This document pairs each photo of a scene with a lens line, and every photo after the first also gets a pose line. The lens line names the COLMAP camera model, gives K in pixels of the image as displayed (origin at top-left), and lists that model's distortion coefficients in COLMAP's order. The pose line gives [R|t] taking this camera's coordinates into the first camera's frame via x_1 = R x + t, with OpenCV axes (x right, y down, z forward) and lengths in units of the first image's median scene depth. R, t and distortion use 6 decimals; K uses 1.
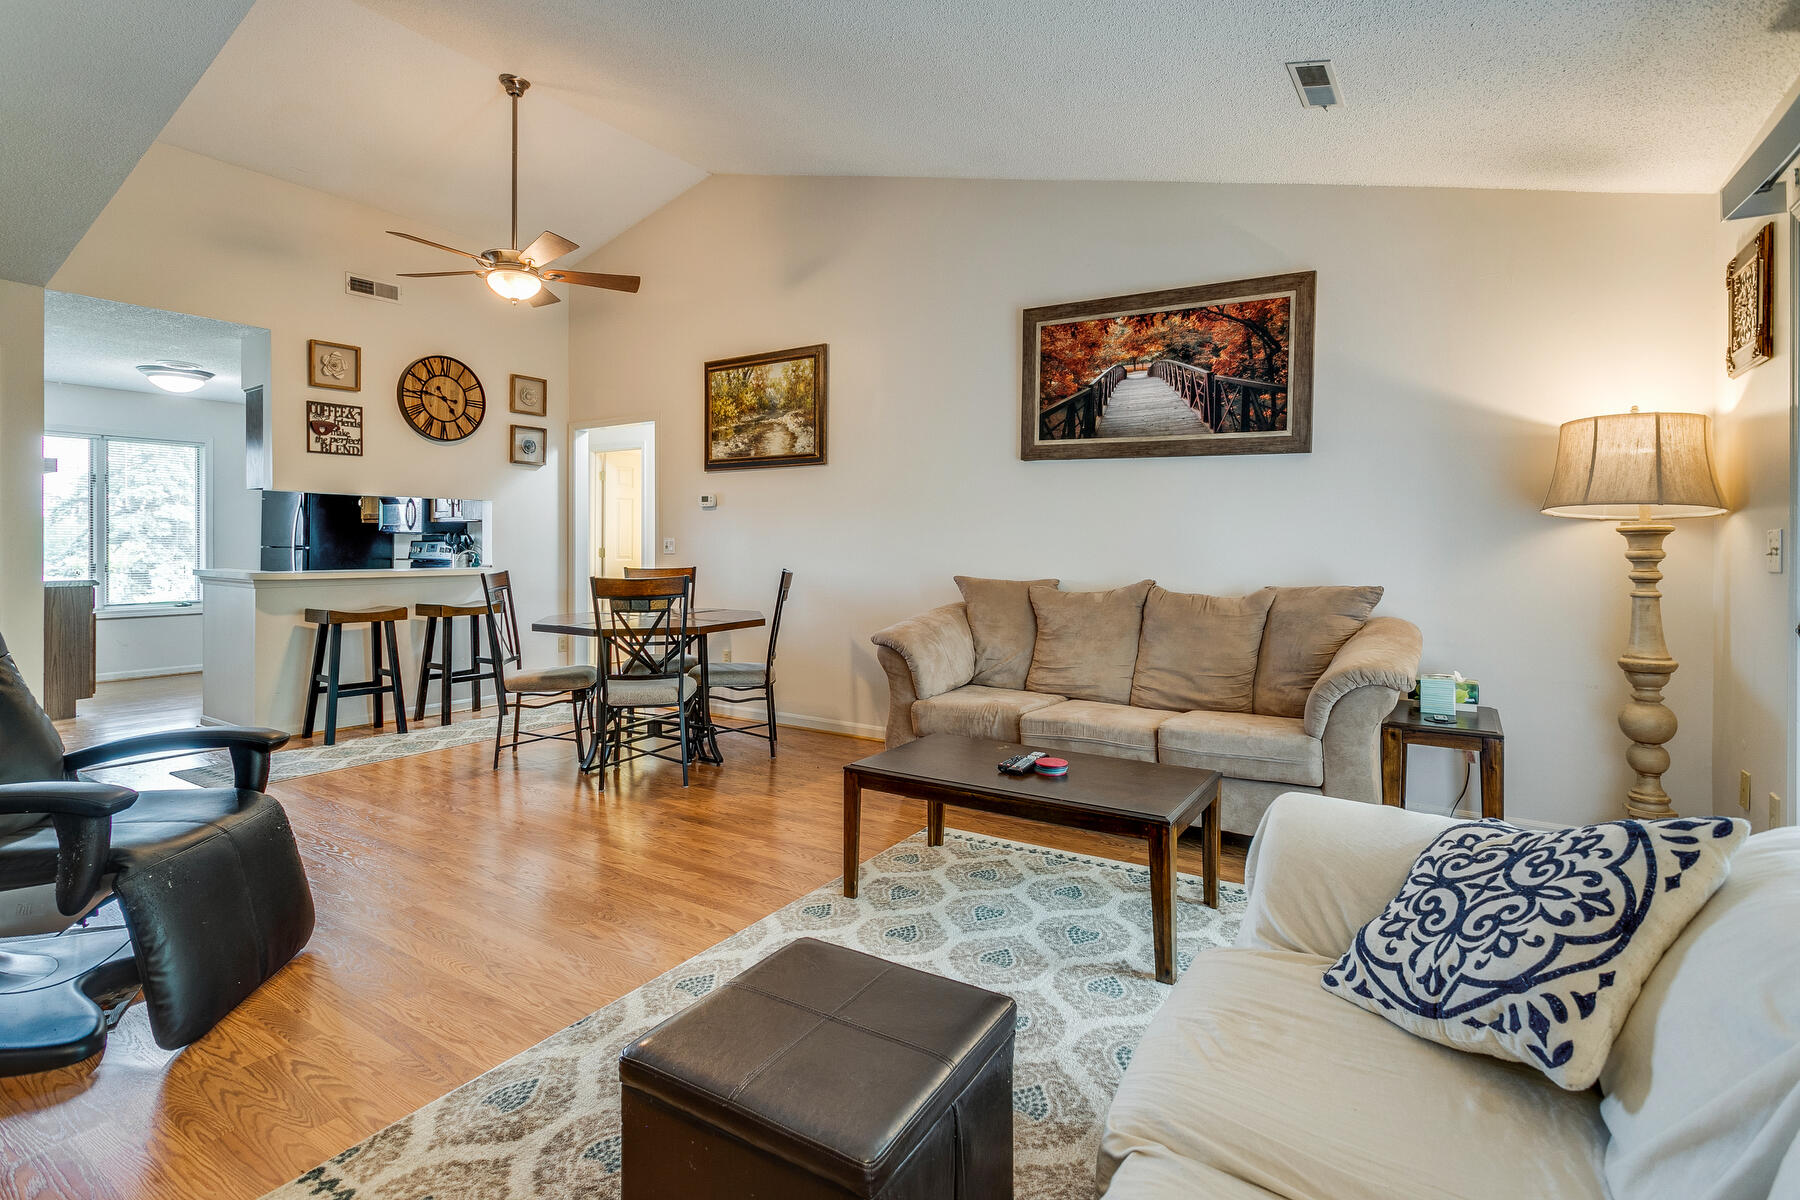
lens RADIAL K [[851.3, 0, 901.9], [0, 851.3, 548.2], [0, 0, 1]] dist [-0.001016, 0.000076]
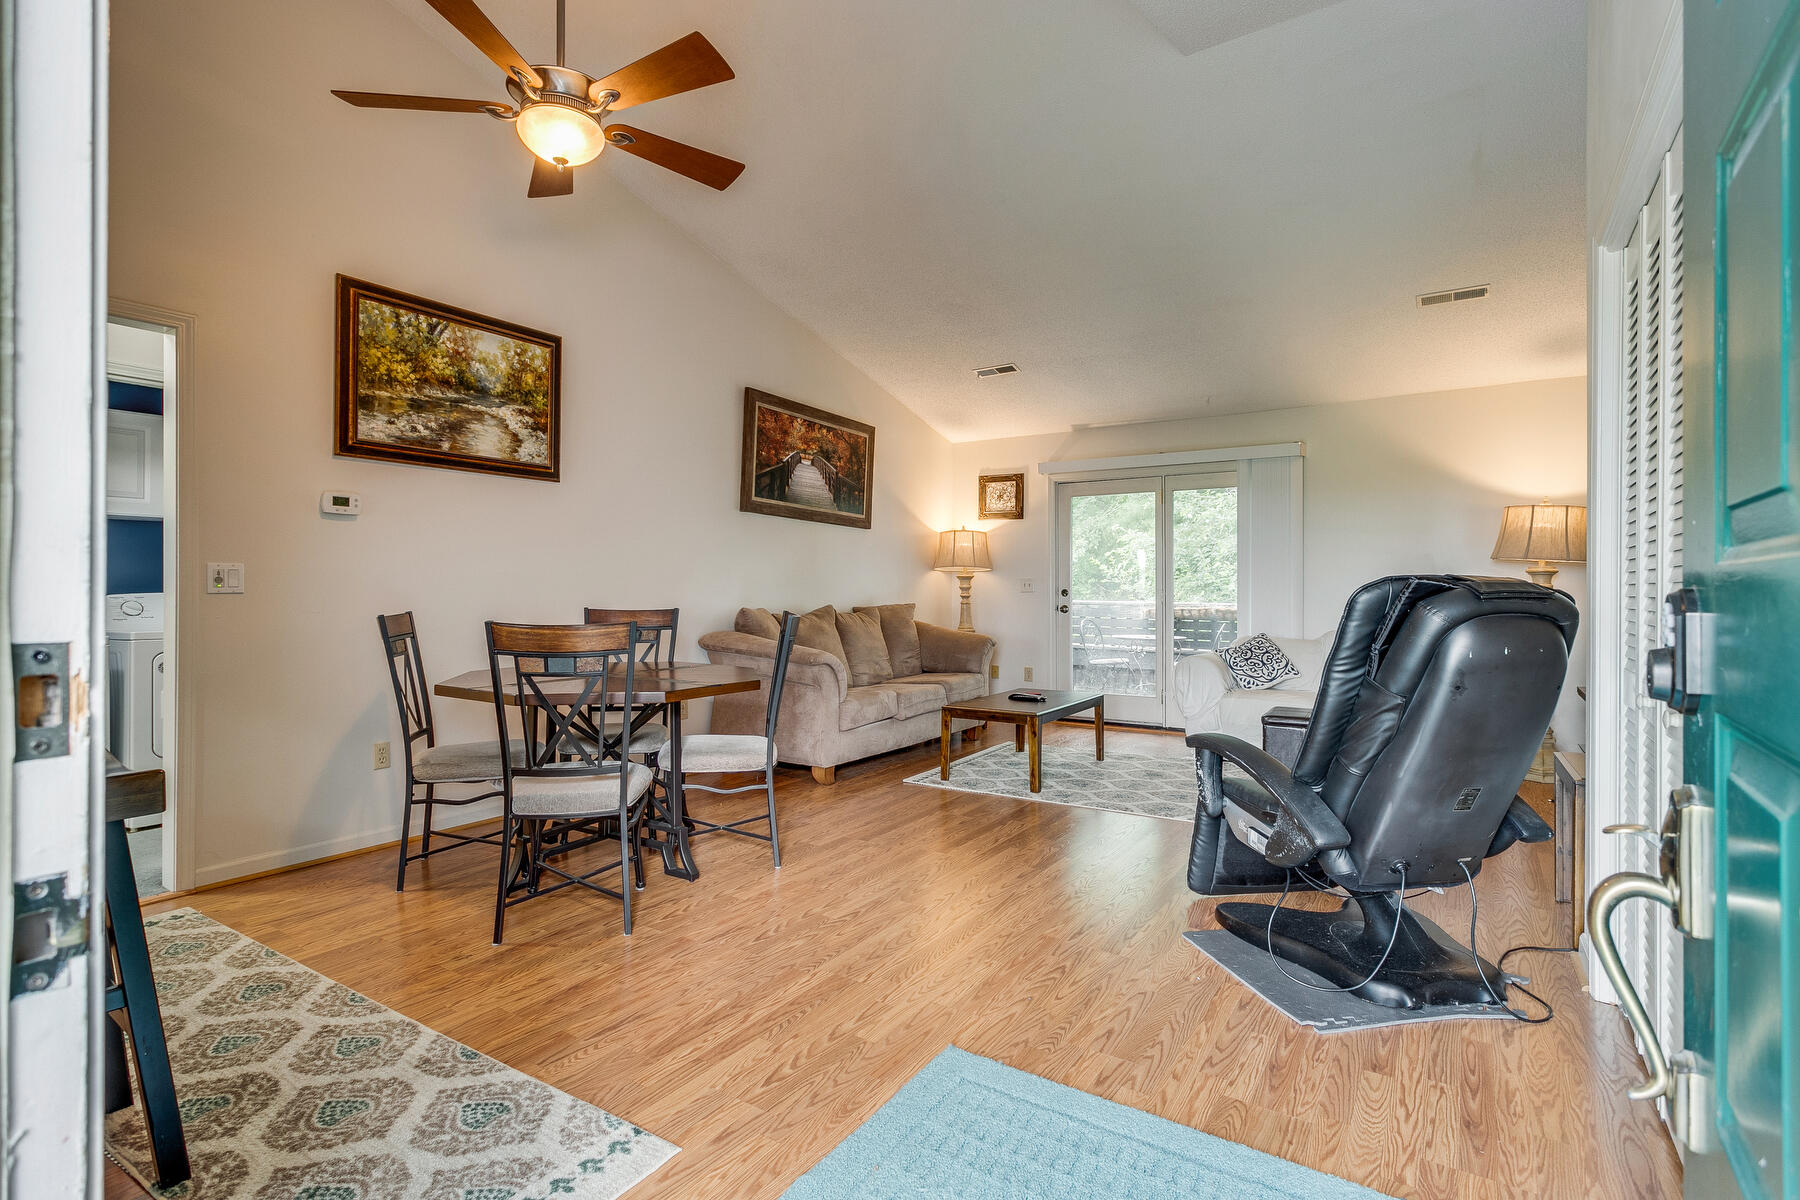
lens RADIAL K [[854.0, 0, 897.1], [0, 854.0, 580.8], [0, 0, 1]] dist [0.000860, 0.000634]
pose [[0.014459, 0.004513, 0.999885, -0.906437], [0.000574, 0.999990, -0.004522, 0.001319], [-0.999895, 0.000640, 0.014457, 0.652868]]
